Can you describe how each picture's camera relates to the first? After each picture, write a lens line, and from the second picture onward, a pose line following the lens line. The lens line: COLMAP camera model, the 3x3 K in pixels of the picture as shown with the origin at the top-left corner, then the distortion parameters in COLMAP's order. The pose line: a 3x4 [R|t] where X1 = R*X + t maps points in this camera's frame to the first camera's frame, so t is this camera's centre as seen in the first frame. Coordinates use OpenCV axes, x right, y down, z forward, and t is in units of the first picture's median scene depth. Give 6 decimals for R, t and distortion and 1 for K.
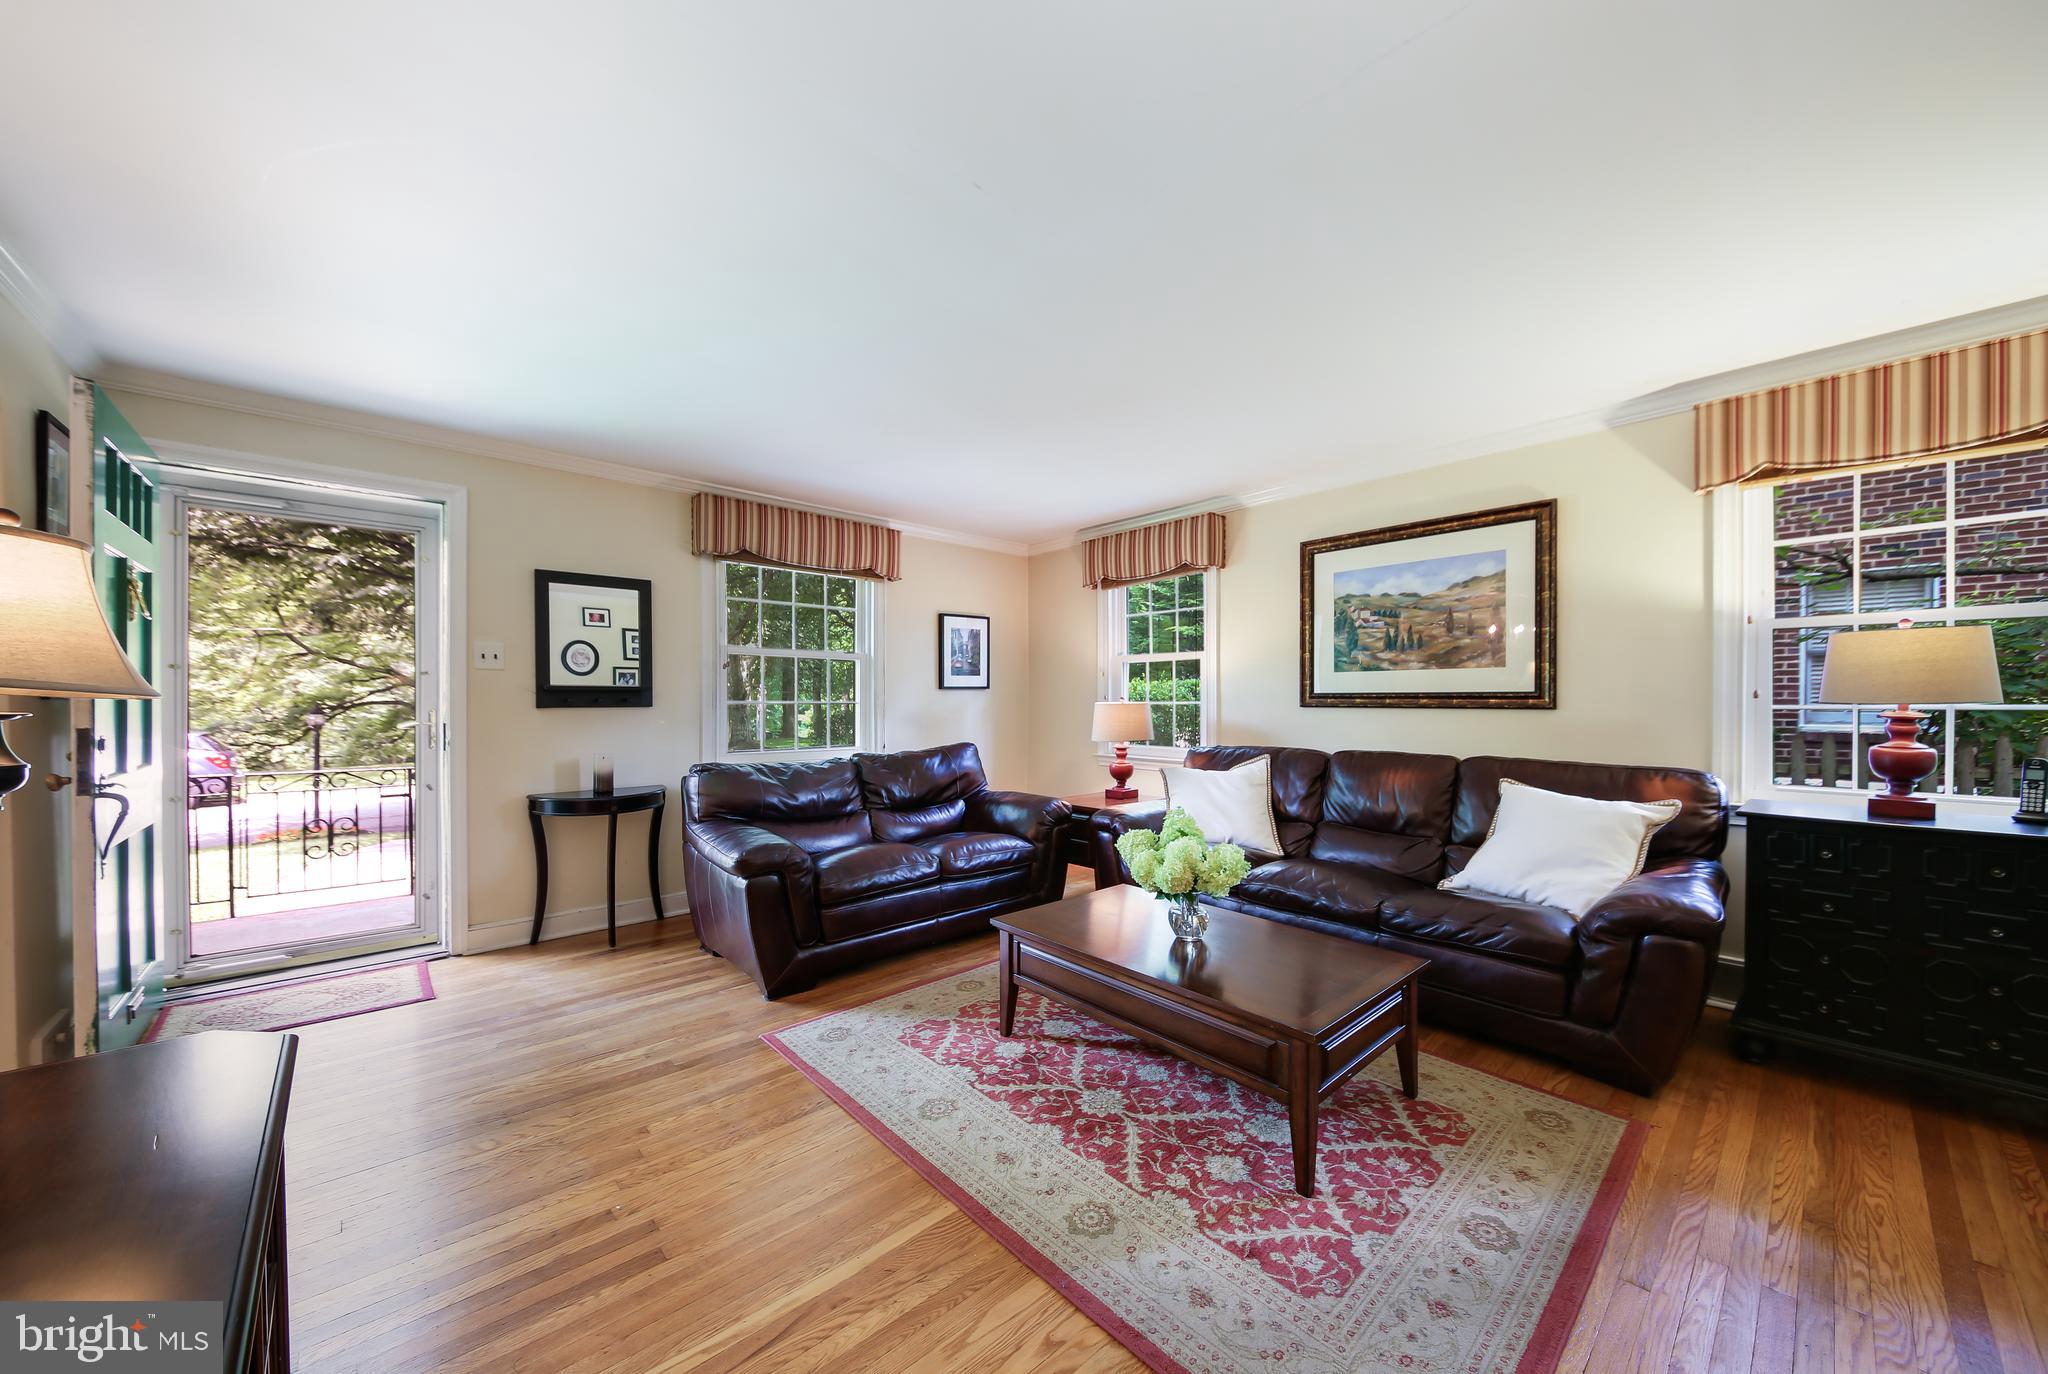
lens RADIAL K [[737.1, 0, 1031.7], [0, 737.1, 692.7], [0, 0, 1]] dist [0.001793, -0.000553]
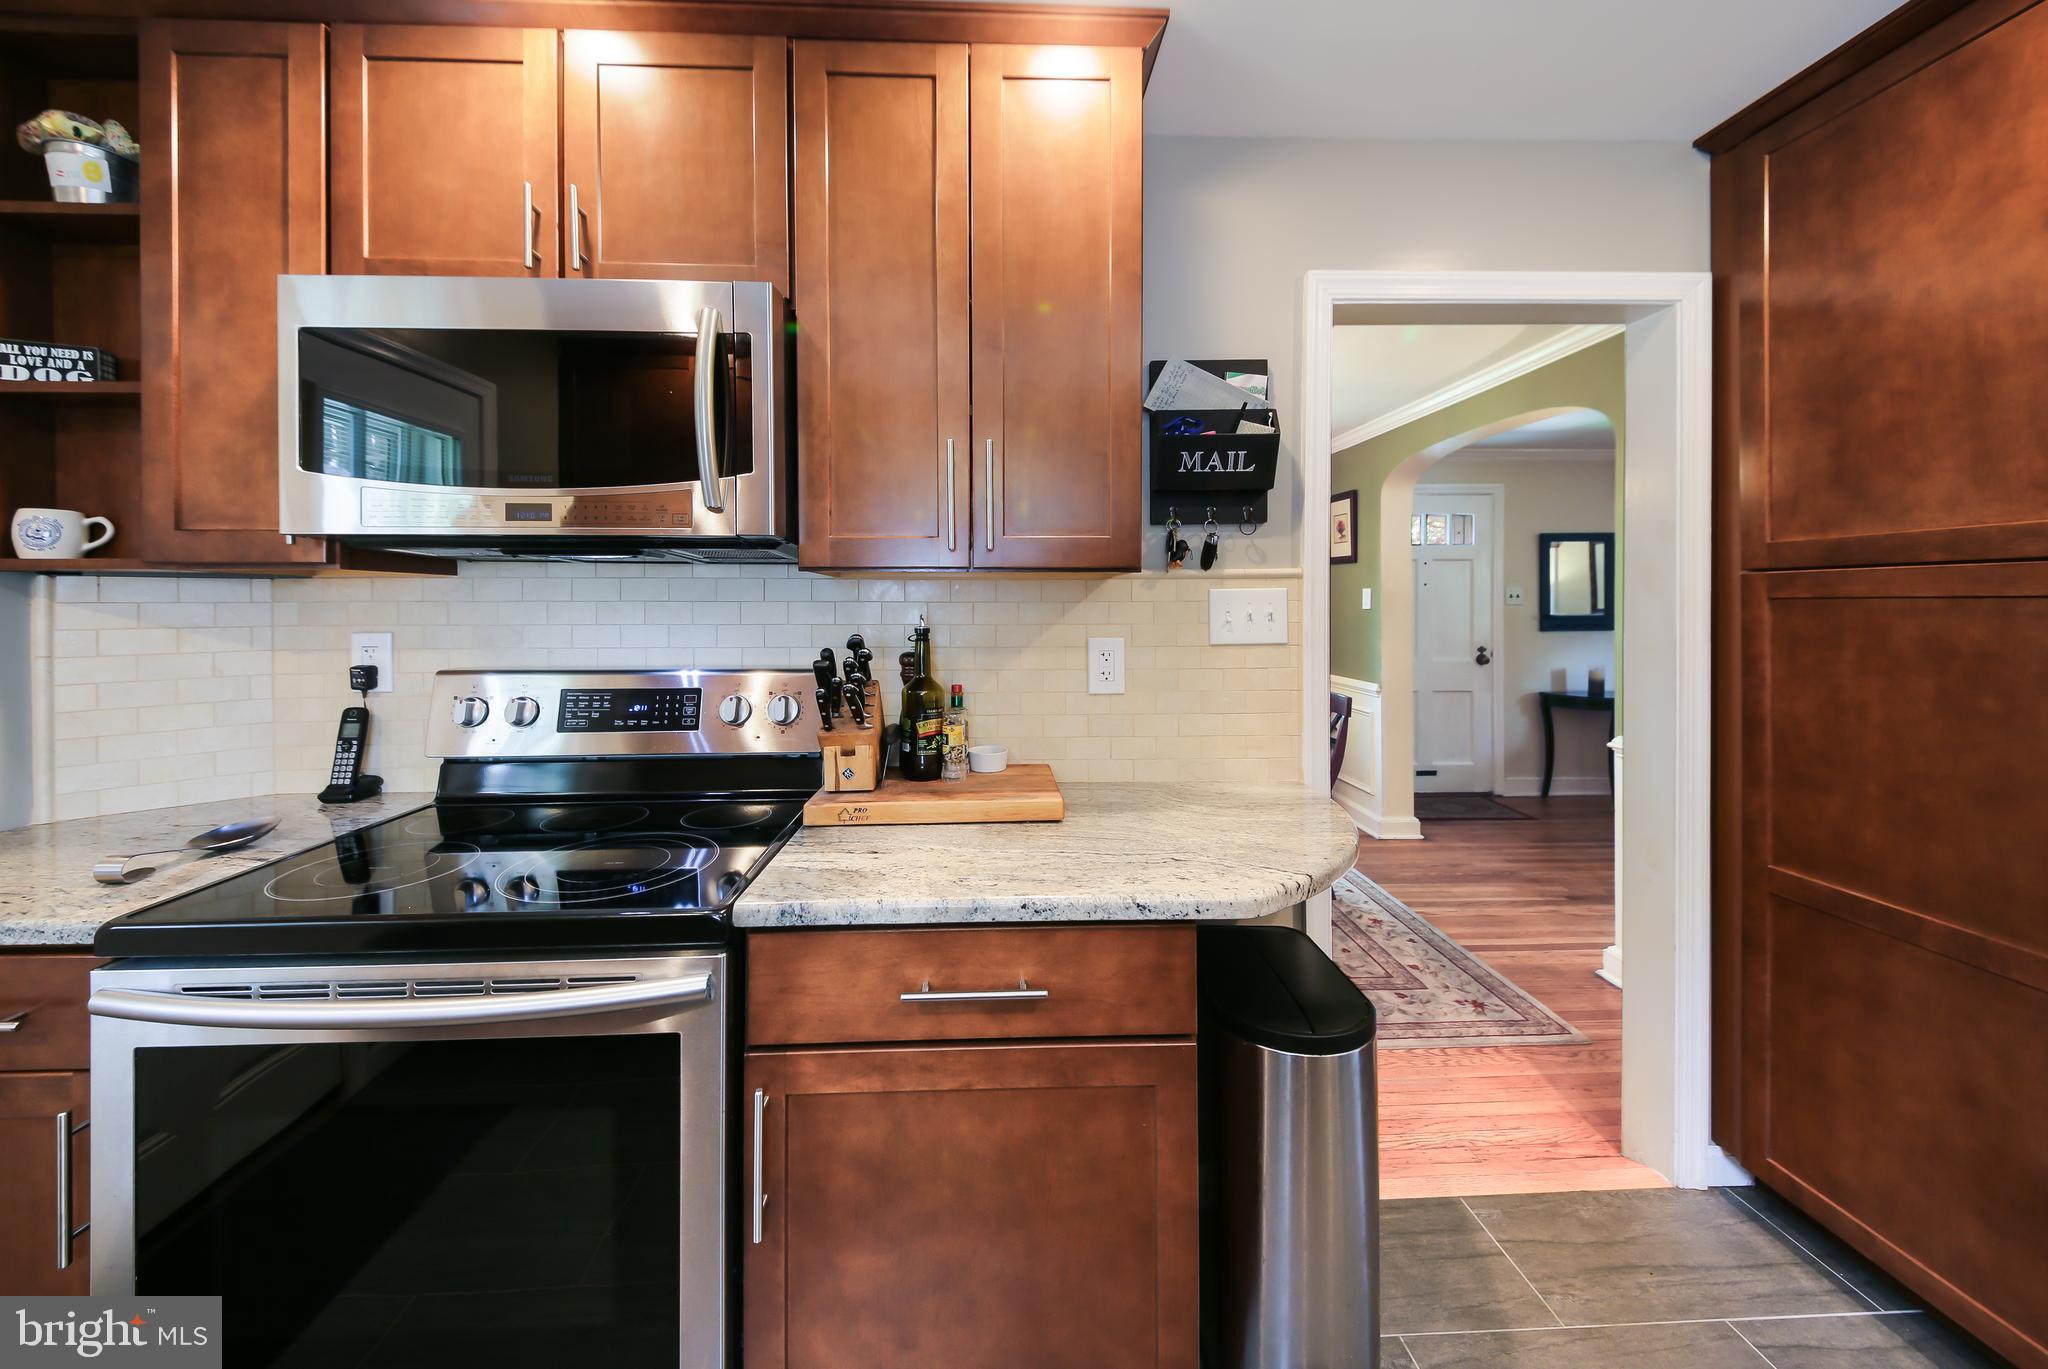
lens RADIAL K [[731.0, 0, 1023.1], [0, 731.0, 616.1], [0, 0, 1]] dist [0.010086, -0.002337]
pose [[0.766864, -0.000240, -0.641810, -0.642273], [0.010898, 0.999861, 0.012649, -0.045200], [0.641717, -0.016695, 0.766760, -0.897495]]
